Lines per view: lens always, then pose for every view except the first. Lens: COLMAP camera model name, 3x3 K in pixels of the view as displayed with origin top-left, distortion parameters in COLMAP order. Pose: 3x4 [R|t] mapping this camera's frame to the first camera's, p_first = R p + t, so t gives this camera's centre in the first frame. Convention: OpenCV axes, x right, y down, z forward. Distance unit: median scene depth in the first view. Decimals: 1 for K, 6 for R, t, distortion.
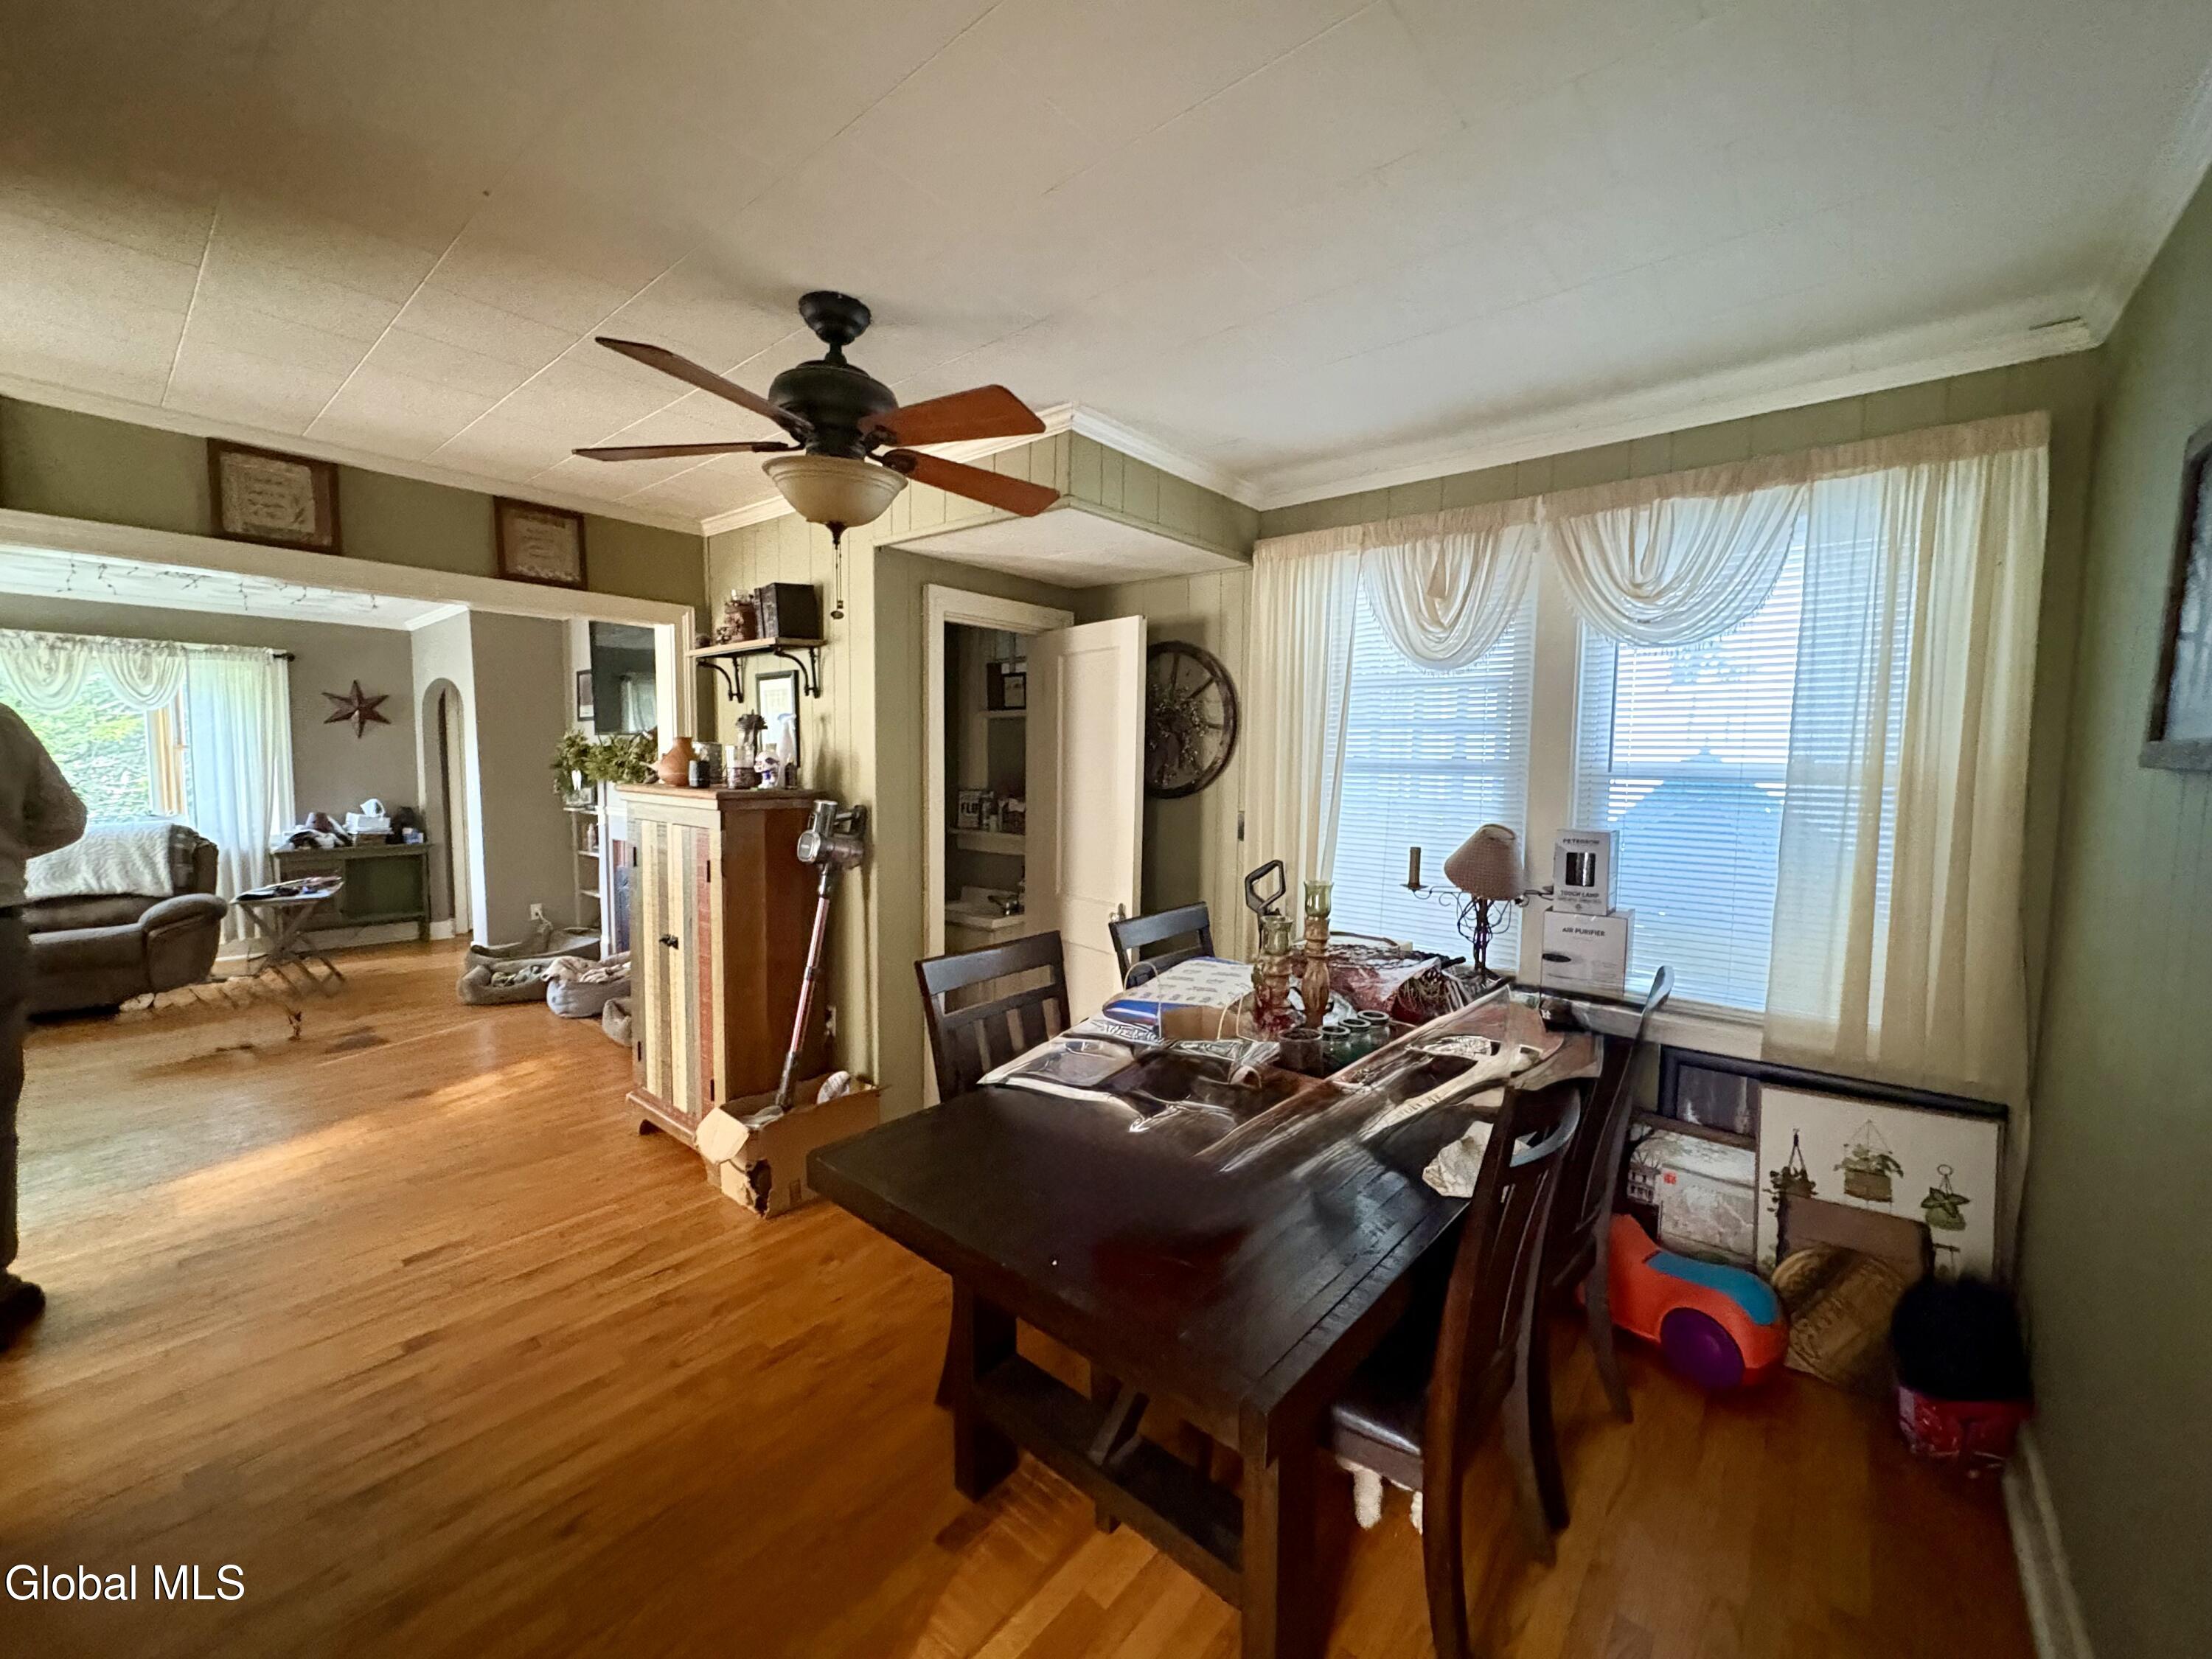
lens RADIAL K [[874.2, 0, 1098.3], [0, 874.2, 826.5], [0, 0, 1]] dist [0.002469, -0.000051]
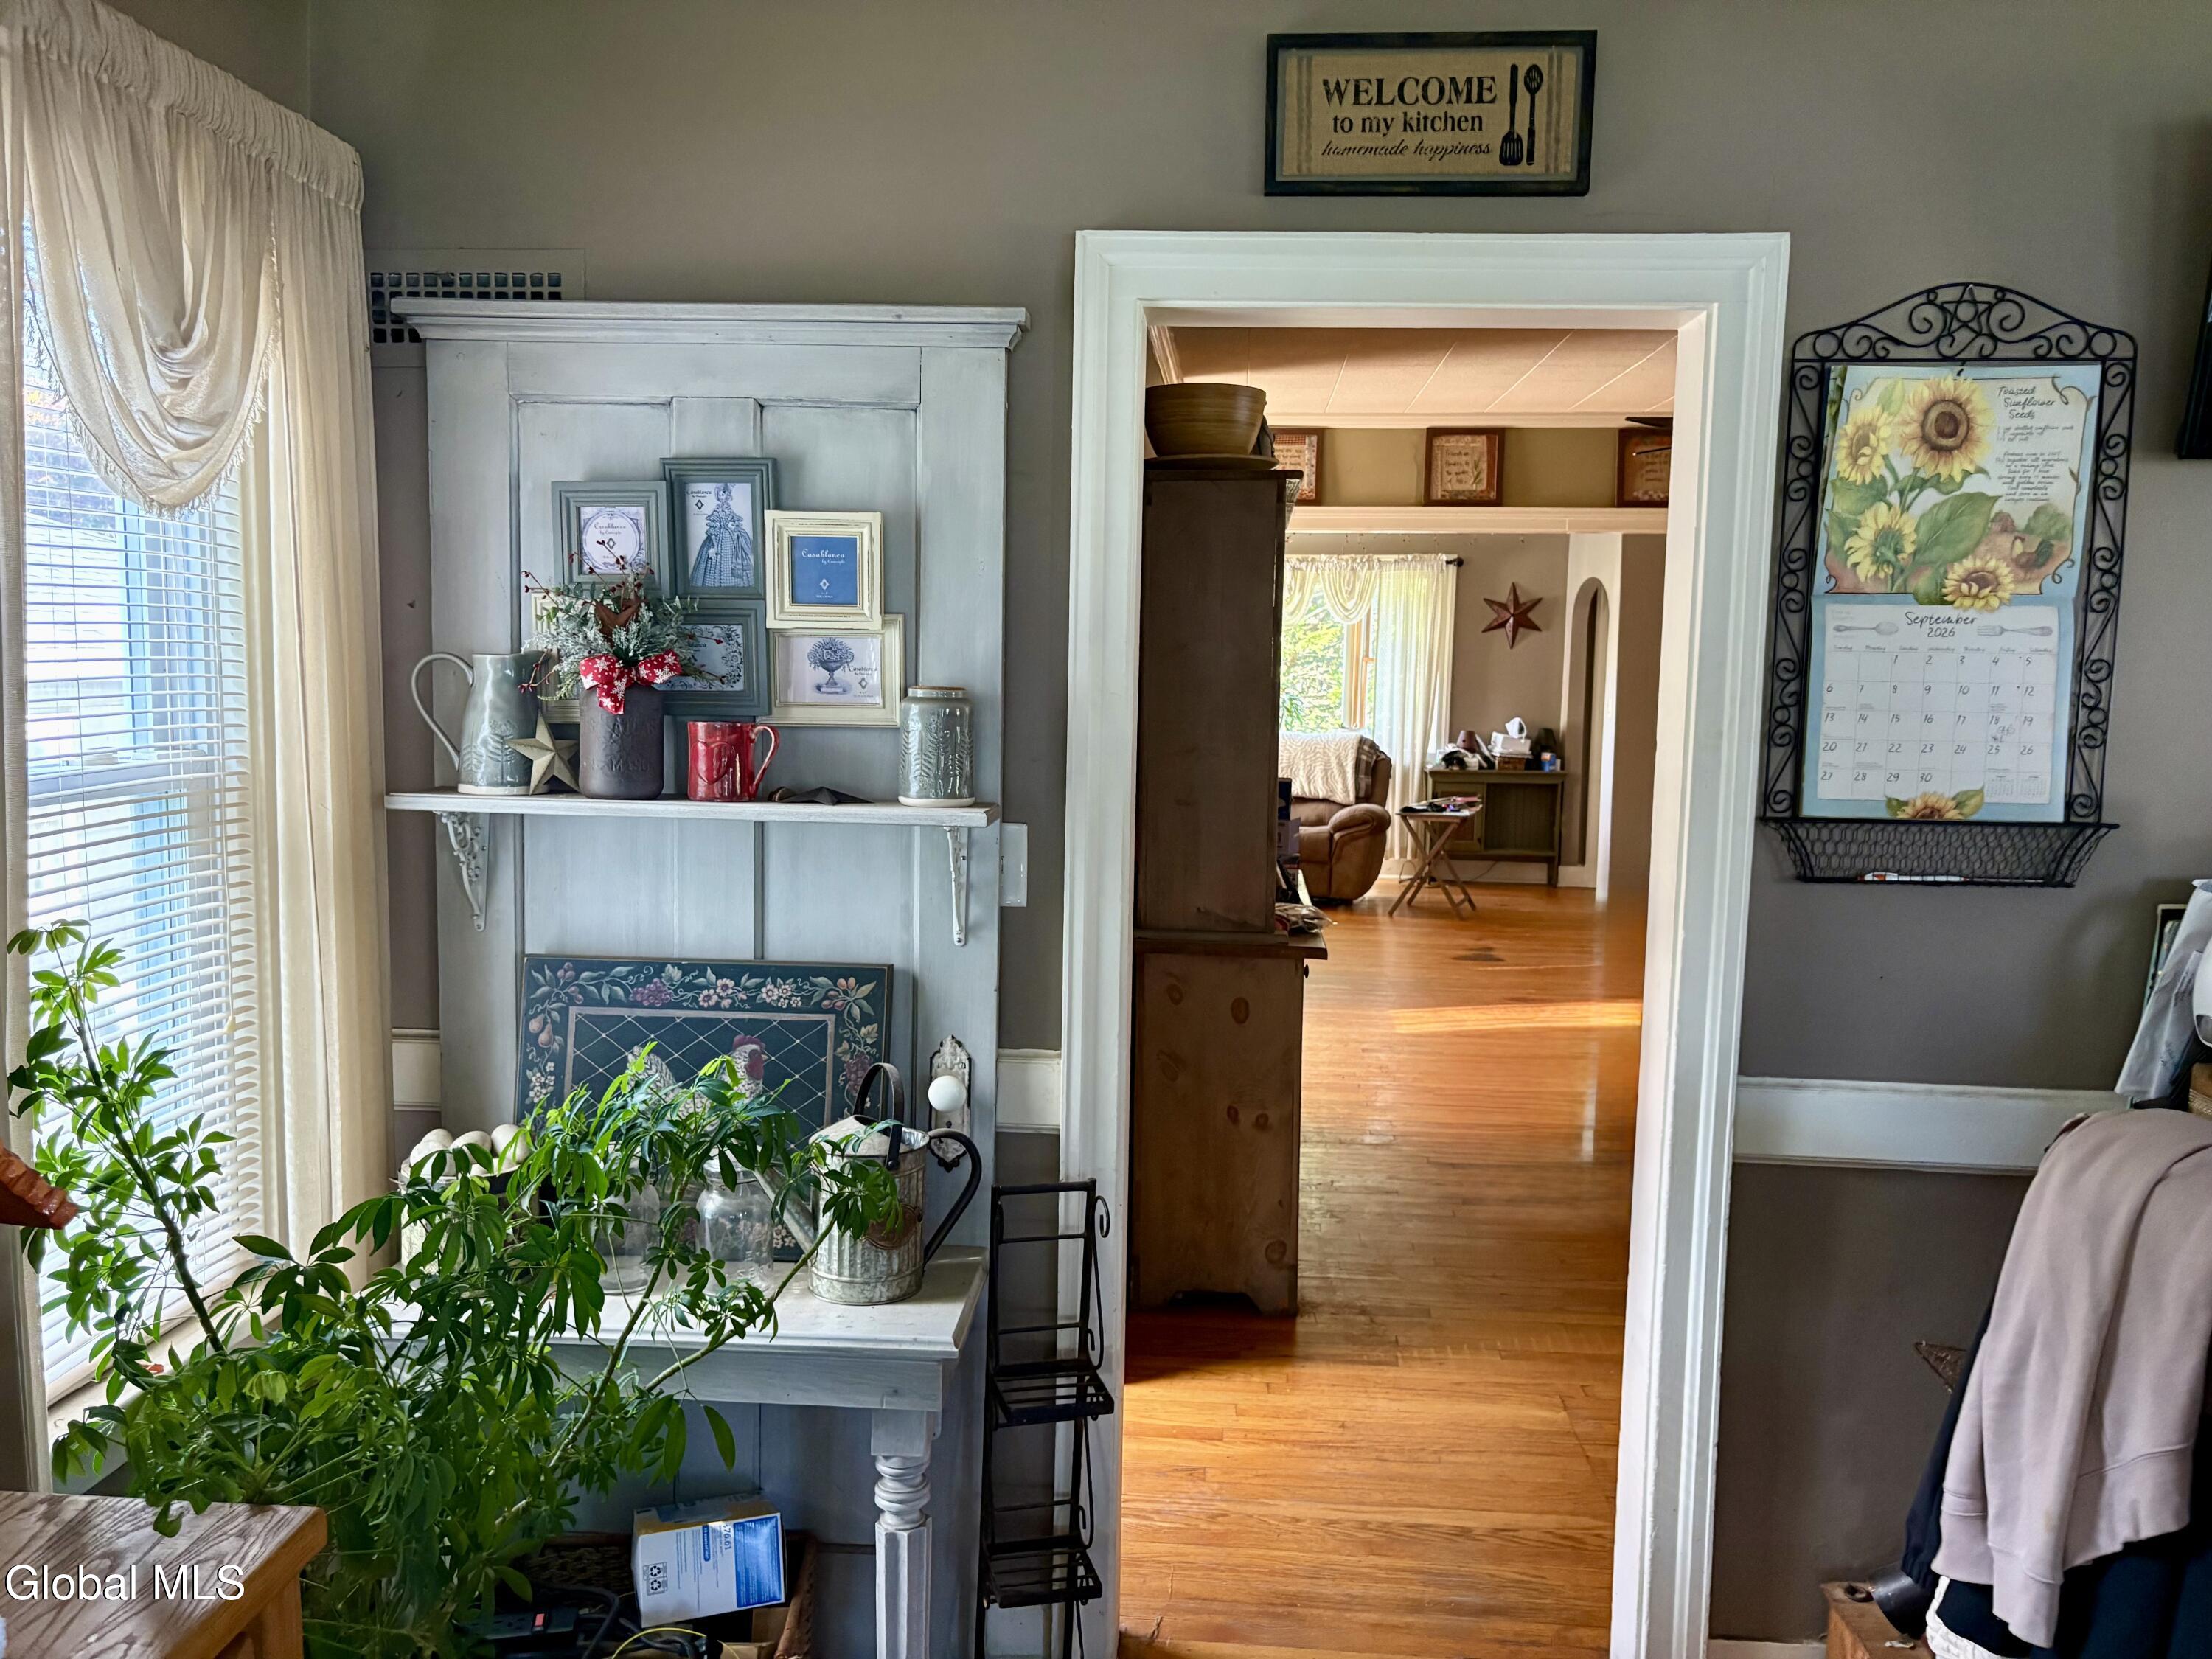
lens RADIAL K [[1660.9, 0, 1082.1], [0, 1660.9, 844.1], [0, 0, 1]] dist [0.050050, -0.034122]
pose [[0.576319, 0.089889, -0.812266, 0.527927], [-0.066315, 0.995799, 0.063148, 0.033005], [0.814529, 0.017472, 0.579859, -0.588956]]
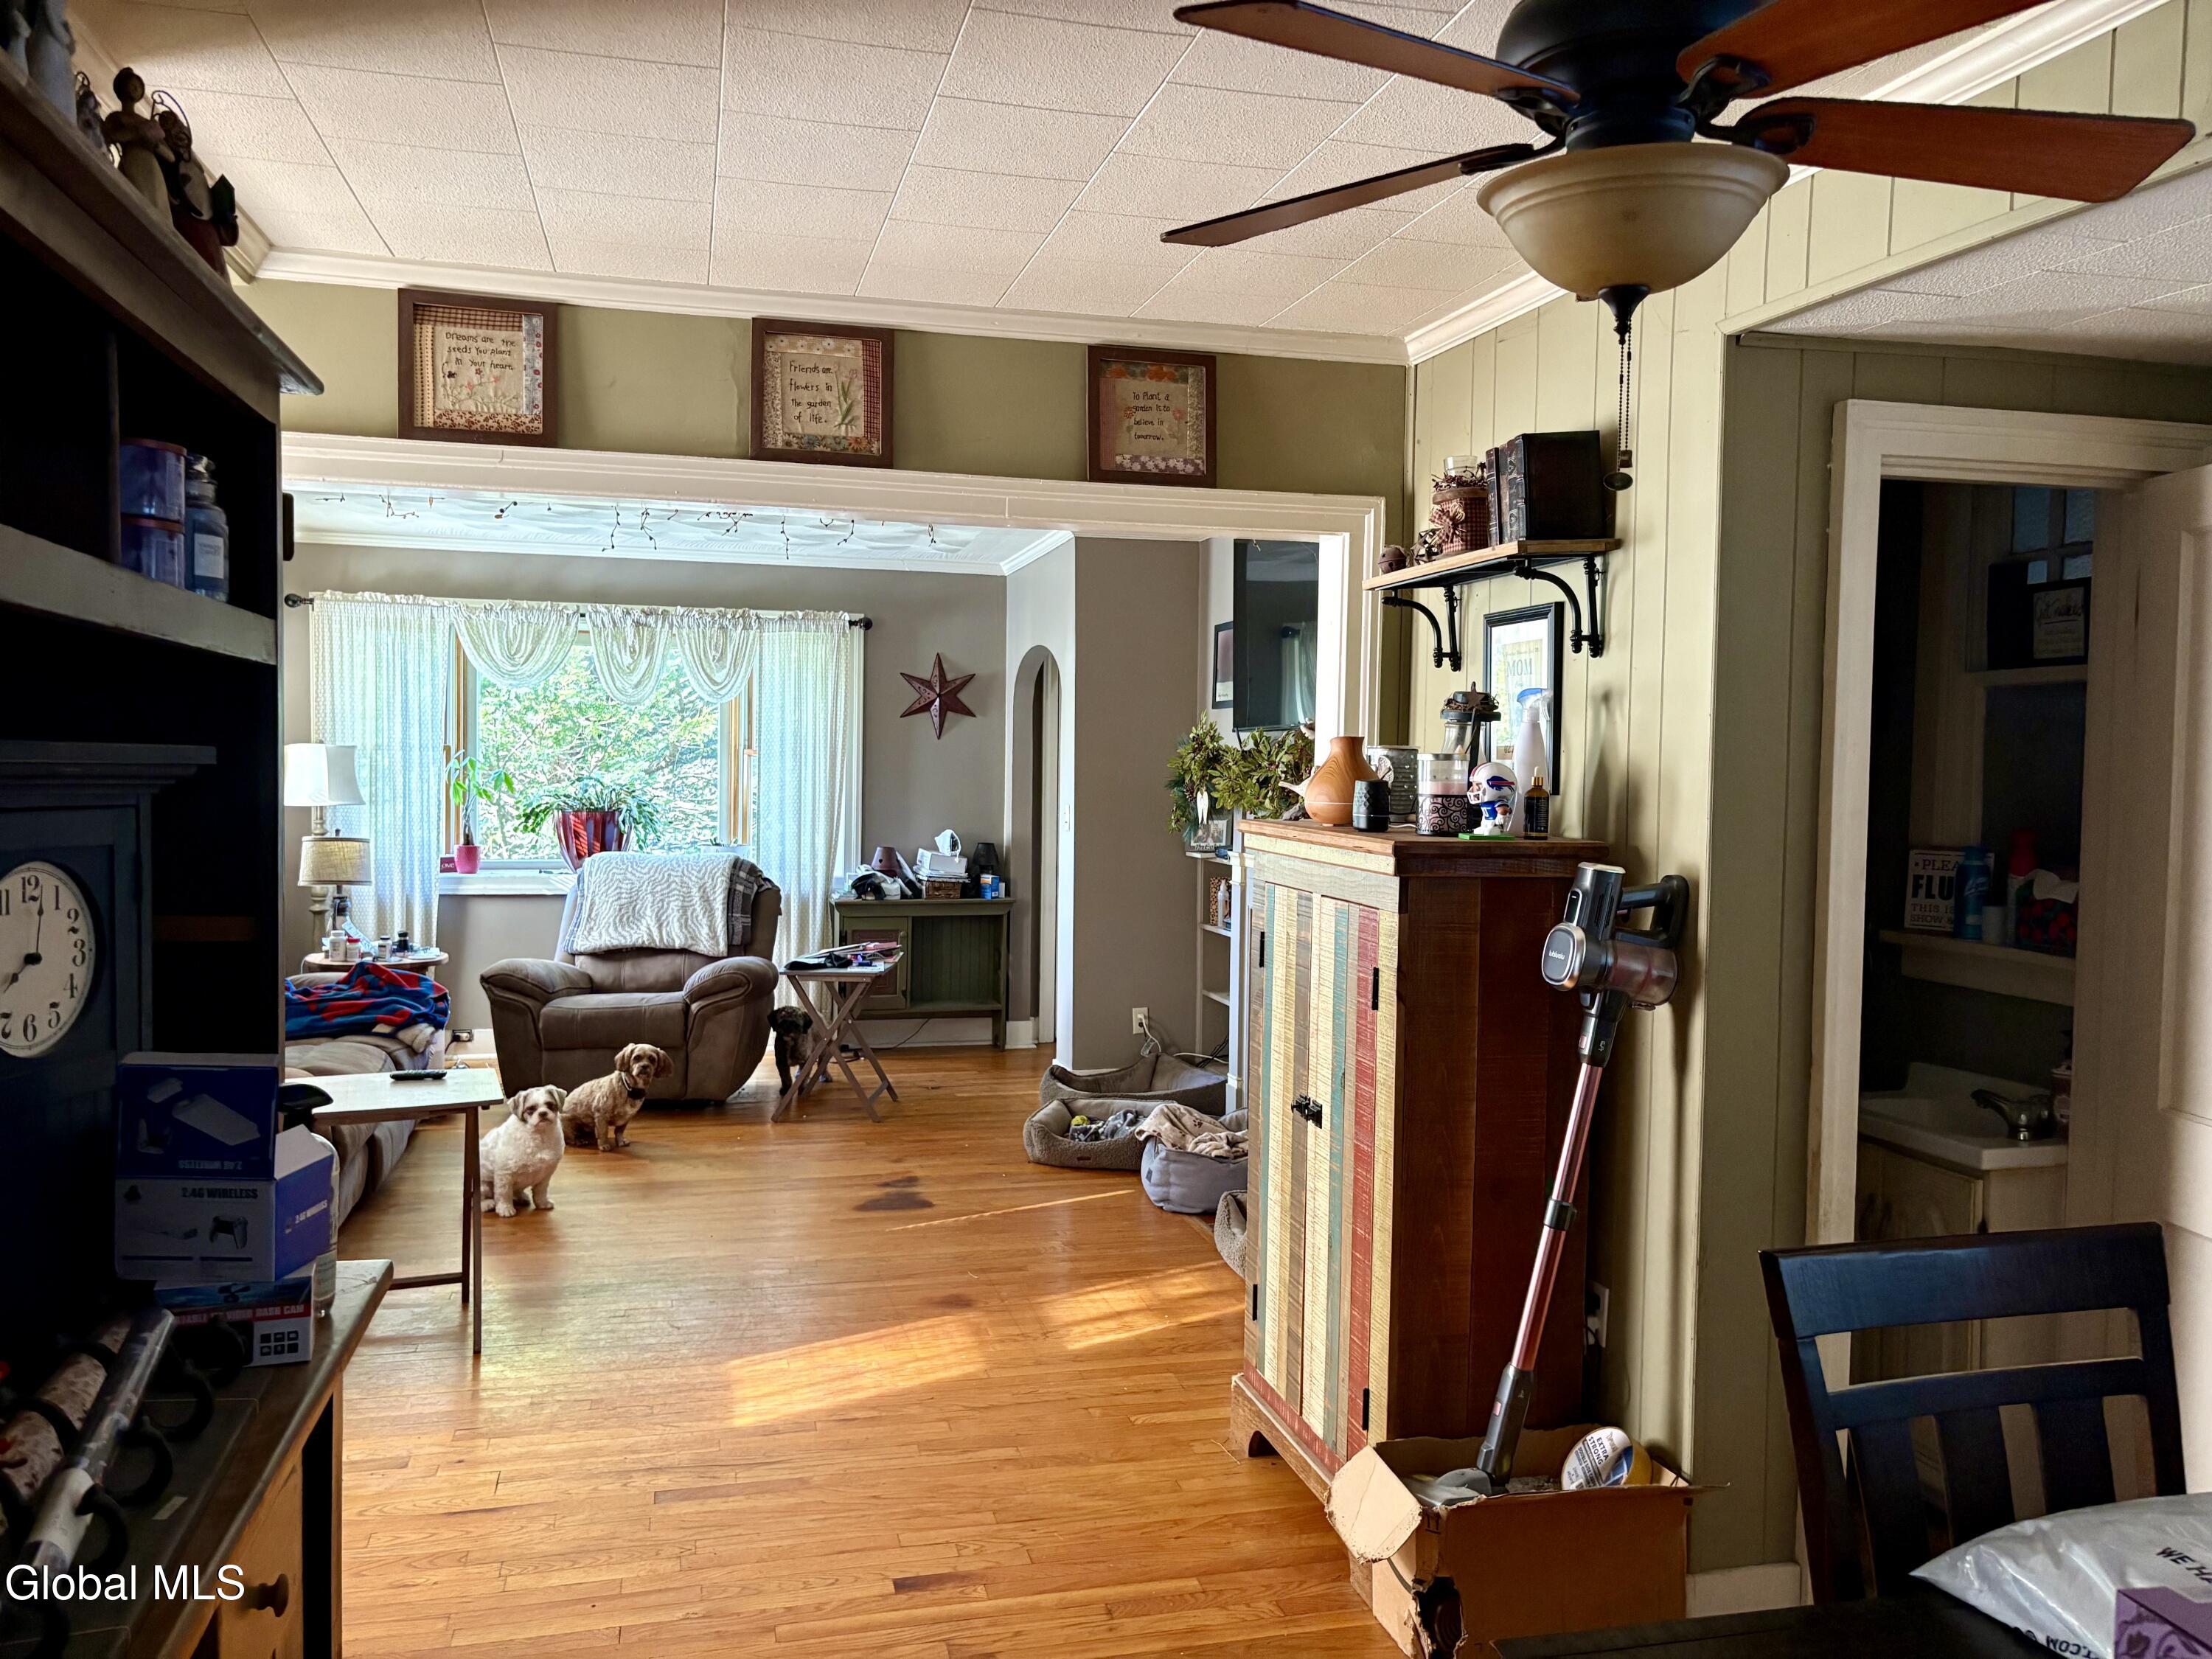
lens RADIAL K [[1660.9, 0, 1113.2], [0, 1660.9, 830.9], [0, 0, 1]] dist [0.050050, -0.034122]
pose [[0.819810, 0.025842, -0.572052, -0.000638], [-0.048273, 0.998544, -0.024071, -0.010001], [0.570598, 0.047348, 0.819864, 0.058771]]
